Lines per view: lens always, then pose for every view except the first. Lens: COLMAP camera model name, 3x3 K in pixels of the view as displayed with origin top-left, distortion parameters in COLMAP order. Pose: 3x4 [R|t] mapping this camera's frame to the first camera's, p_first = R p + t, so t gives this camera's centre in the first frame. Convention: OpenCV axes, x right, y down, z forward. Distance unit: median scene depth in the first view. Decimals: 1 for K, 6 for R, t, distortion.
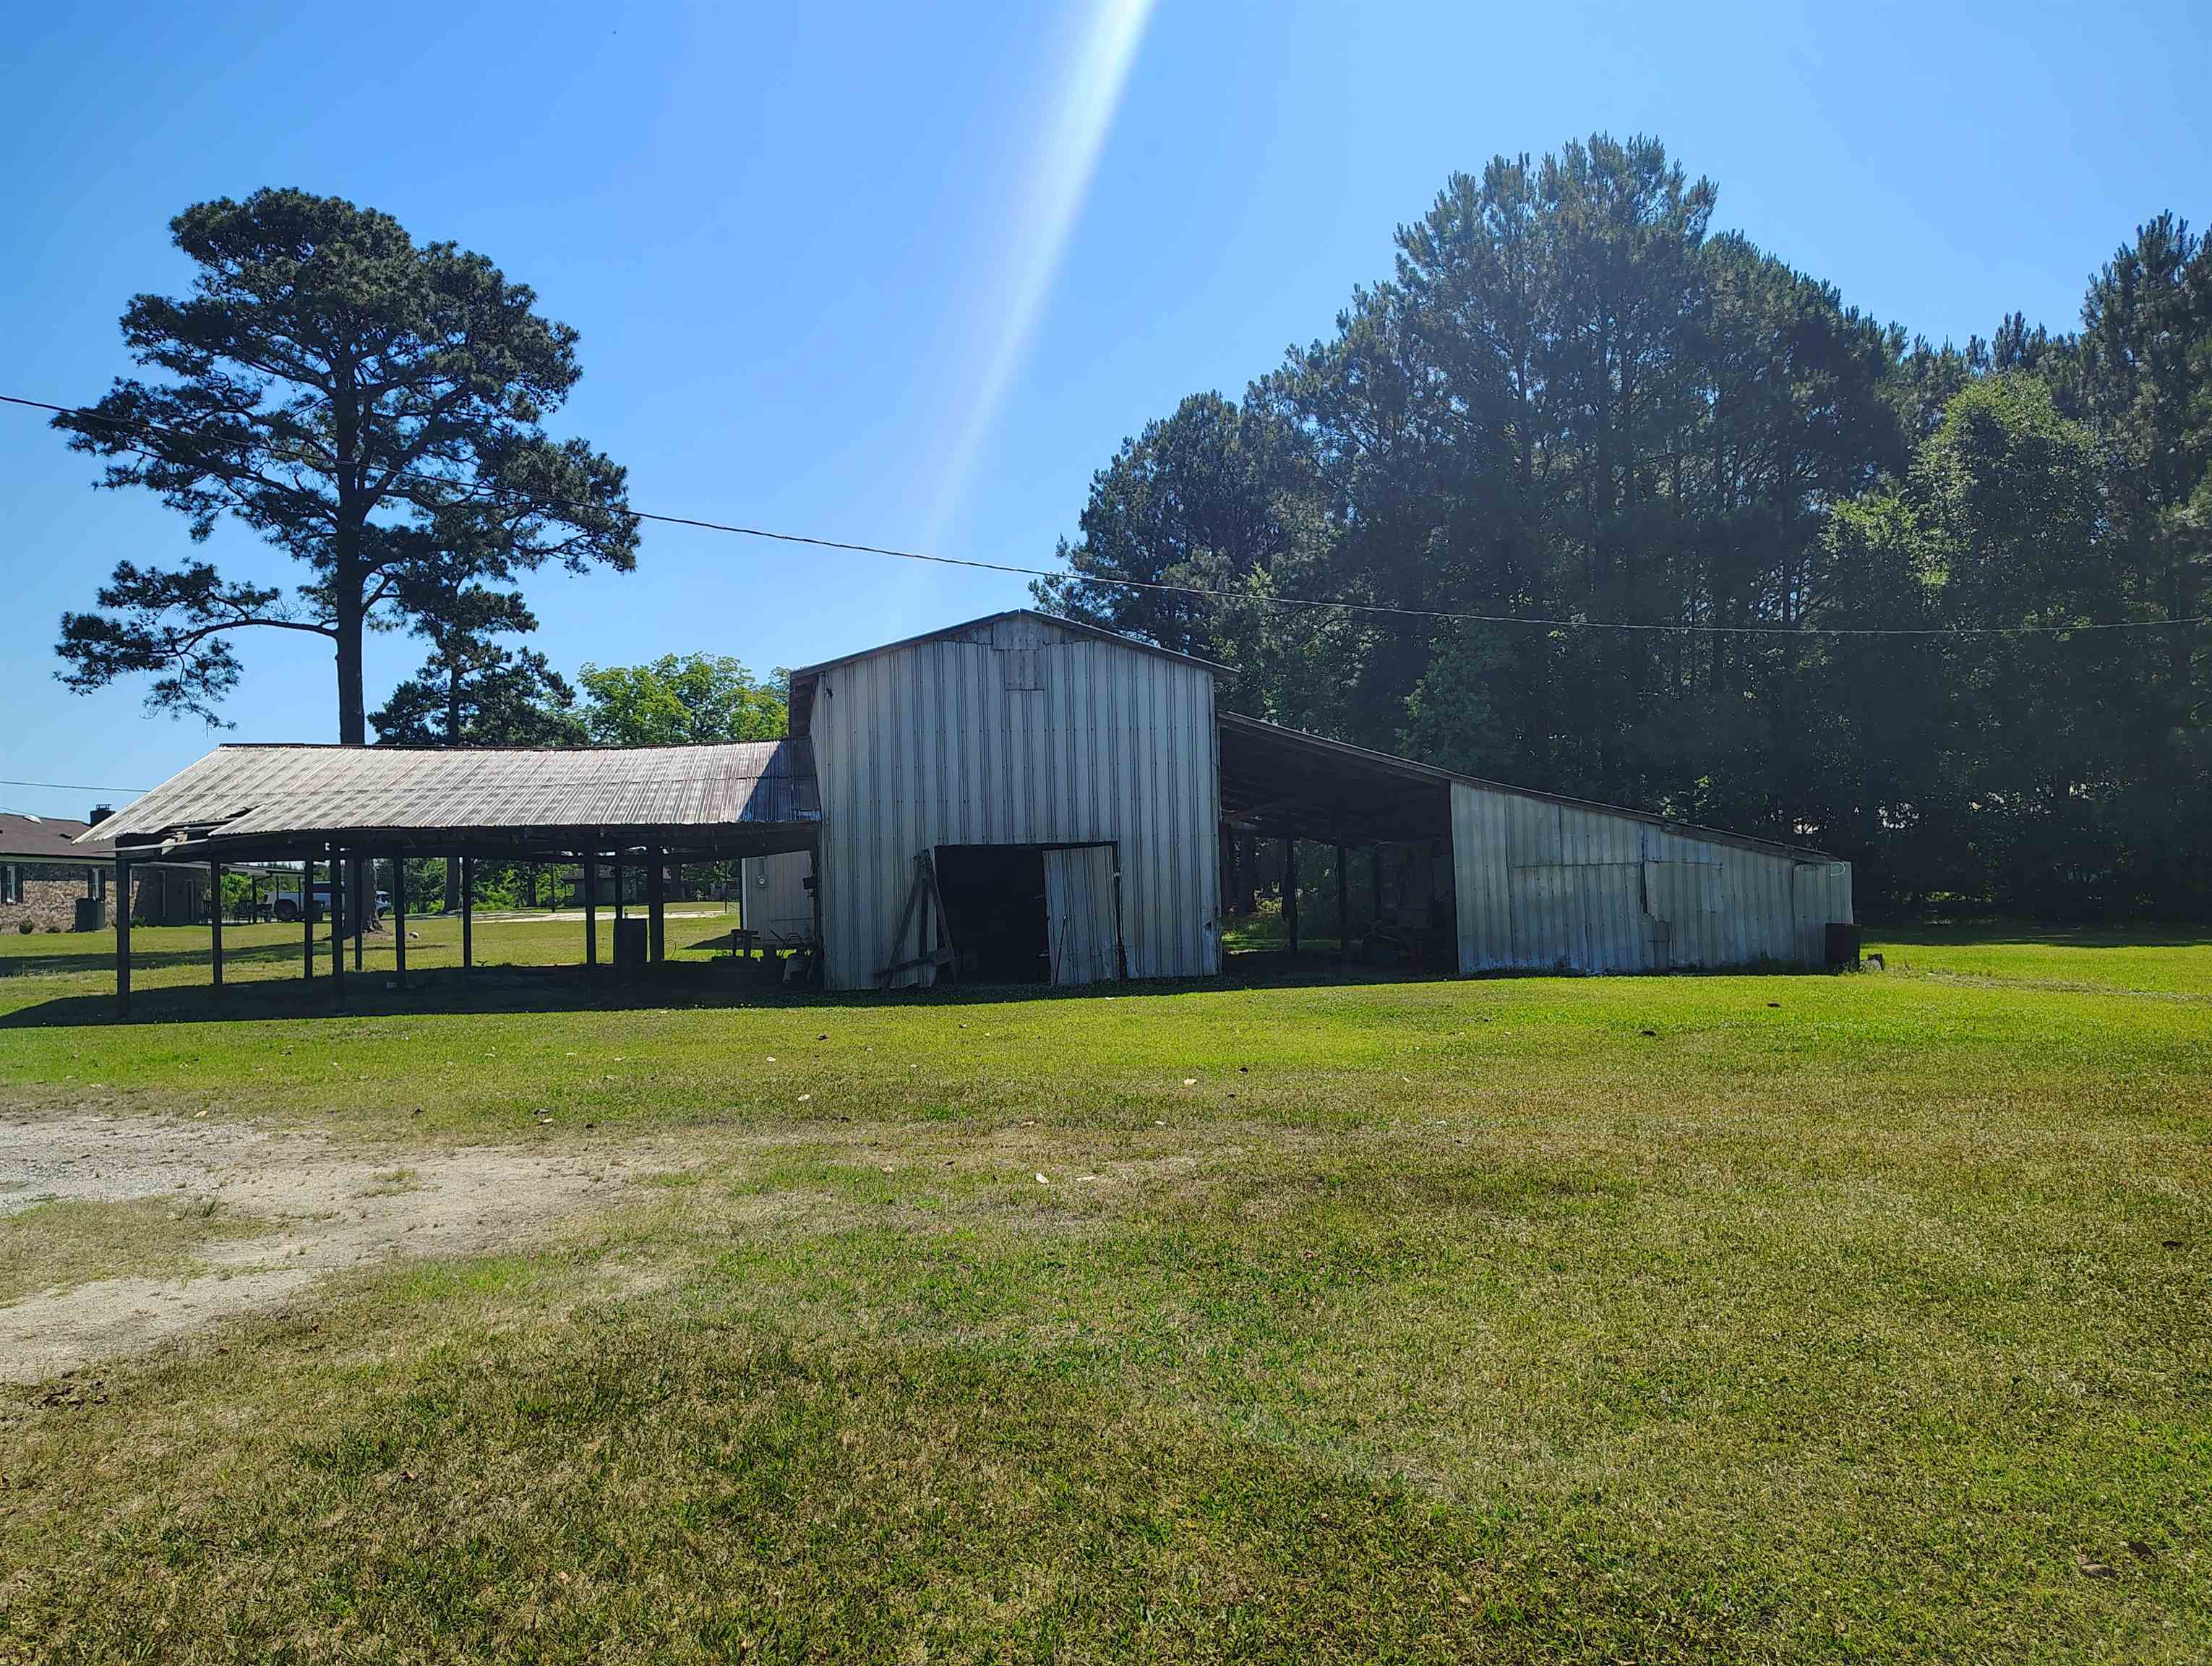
lens RADIAL K [[1524.9, 0, 1106.0], [0, 1524.9, 833.0], [0, 0, 1]] dist [0.007199, -0.003035]
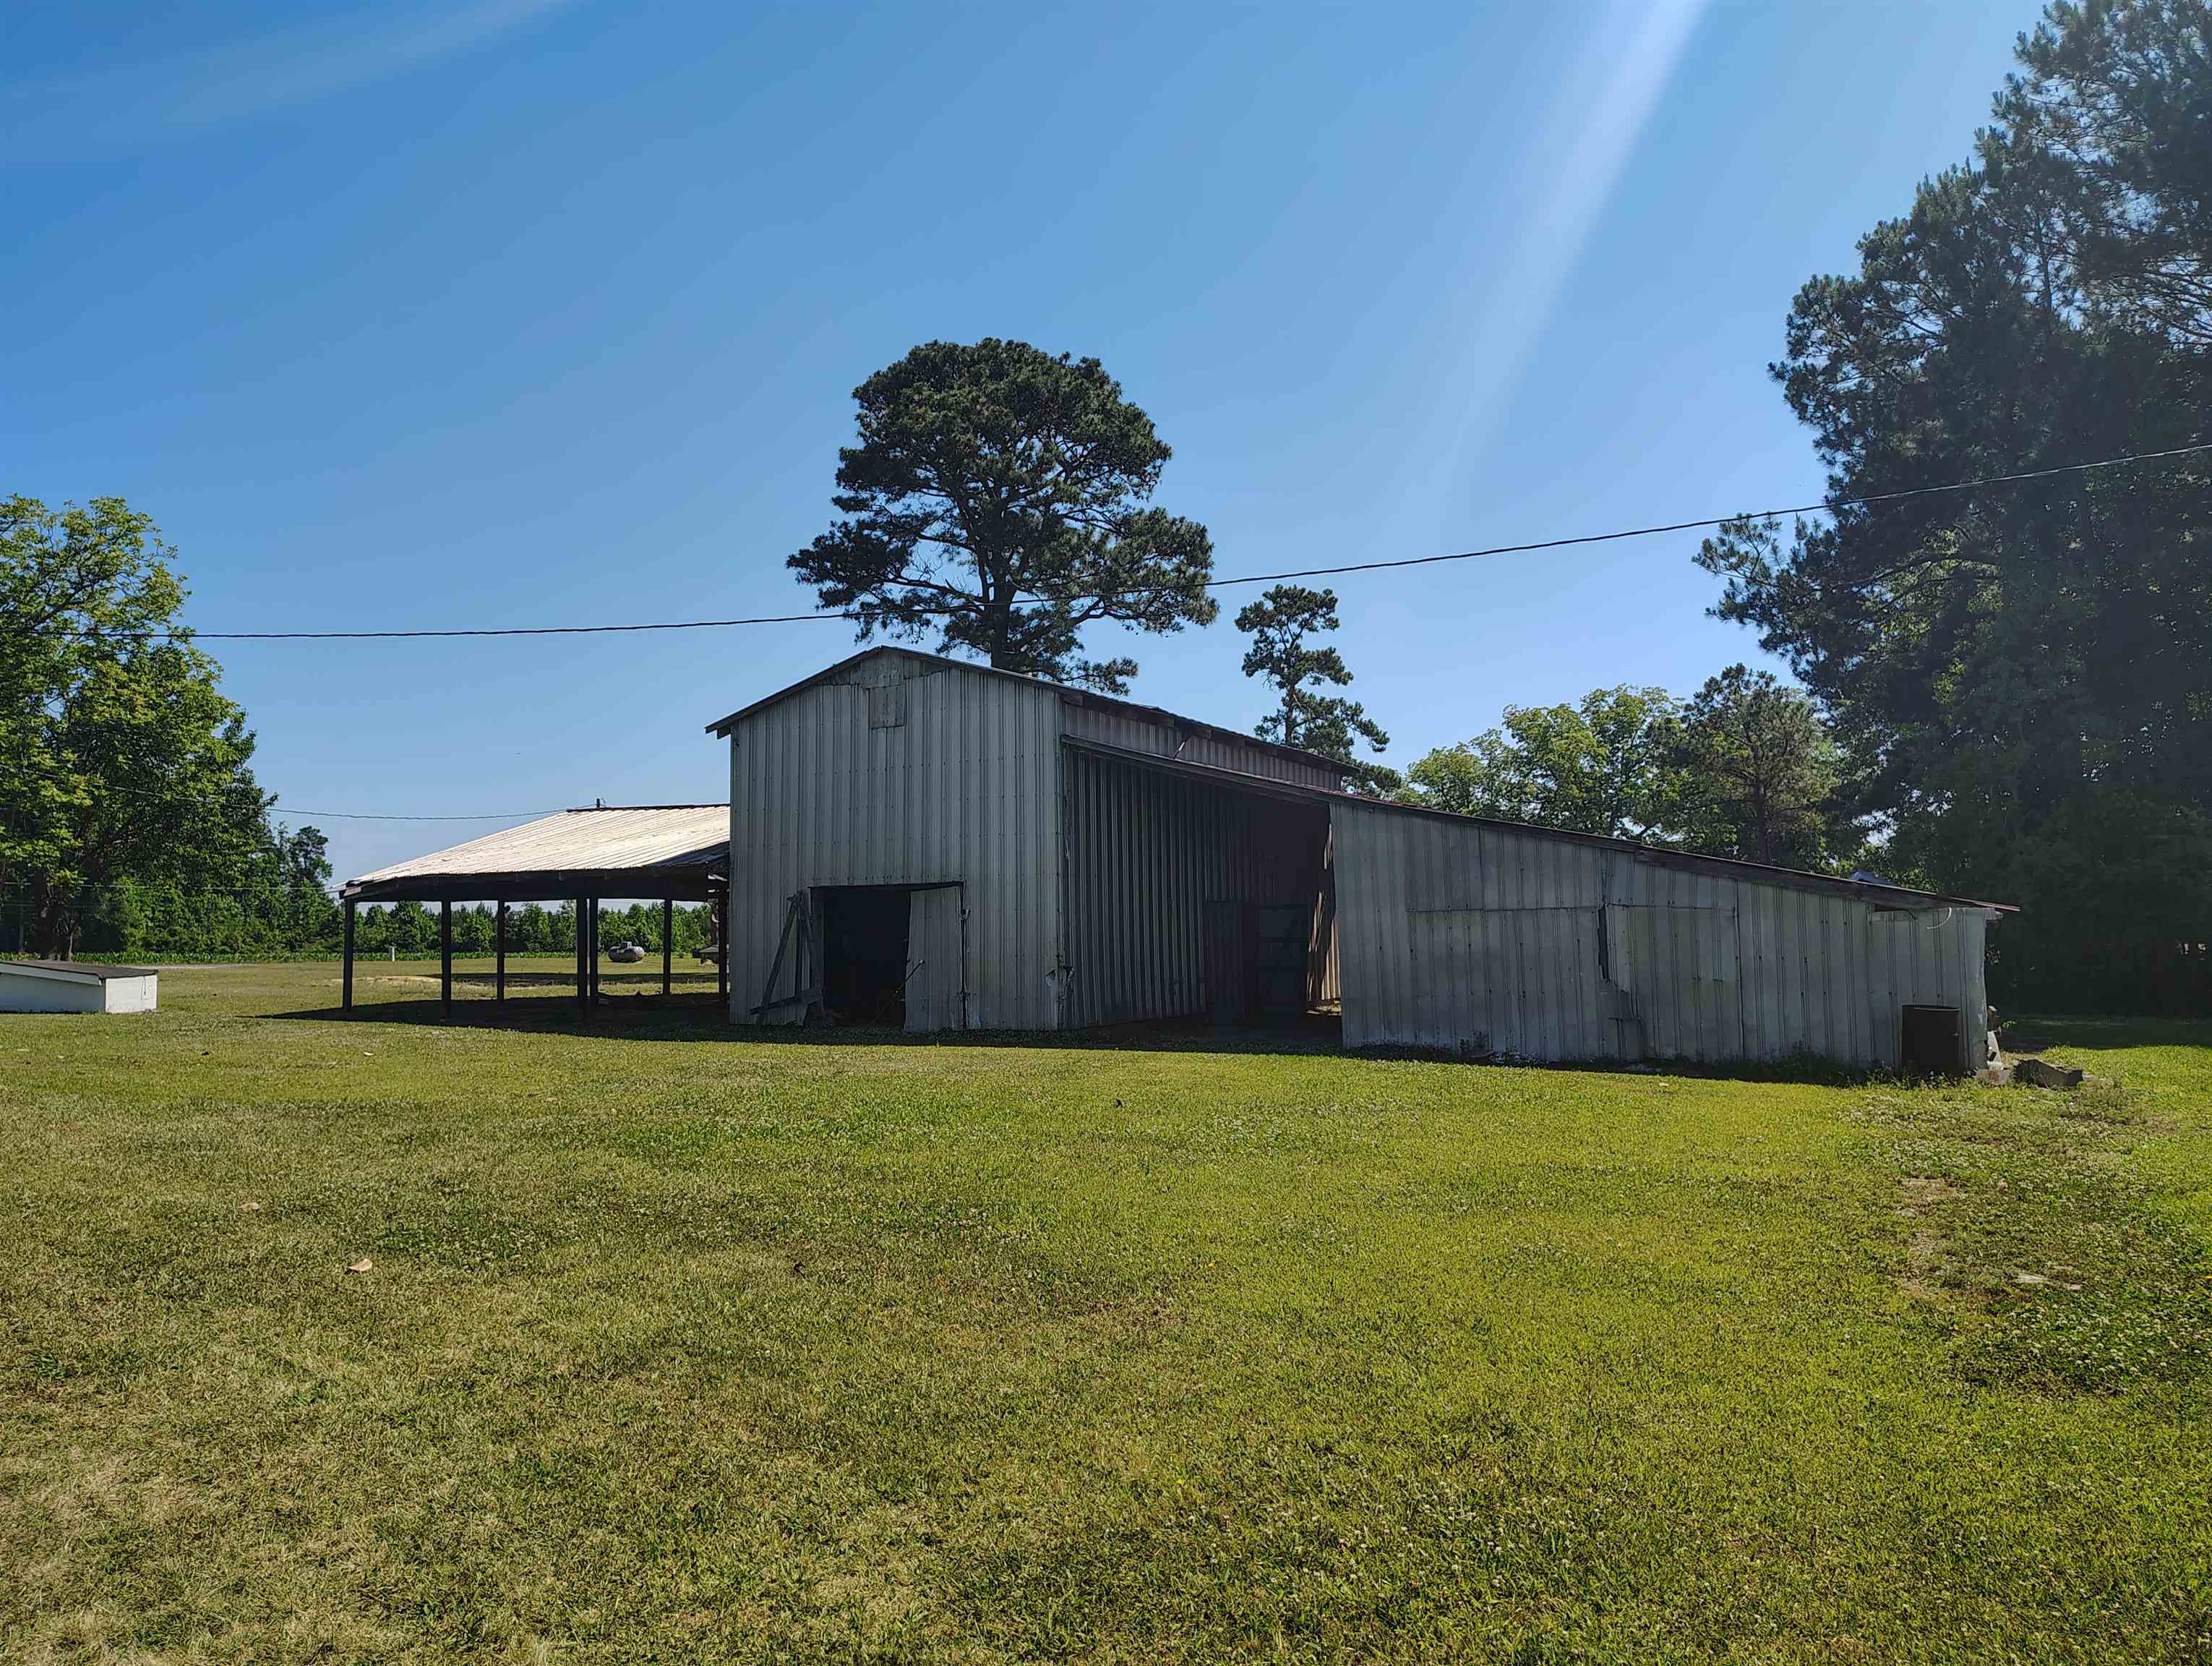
lens RADIAL K [[1524.9, 0, 1106.0], [0, 1524.9, 833.0], [0, 0, 1]] dist [0.007199, -0.003035]
pose [[0.772496, -0.025994, -0.634488, 0.627813], [0.009587, 0.999525, -0.029276, 0.003712], [0.634948, 0.016533, 0.772378, 0.311335]]
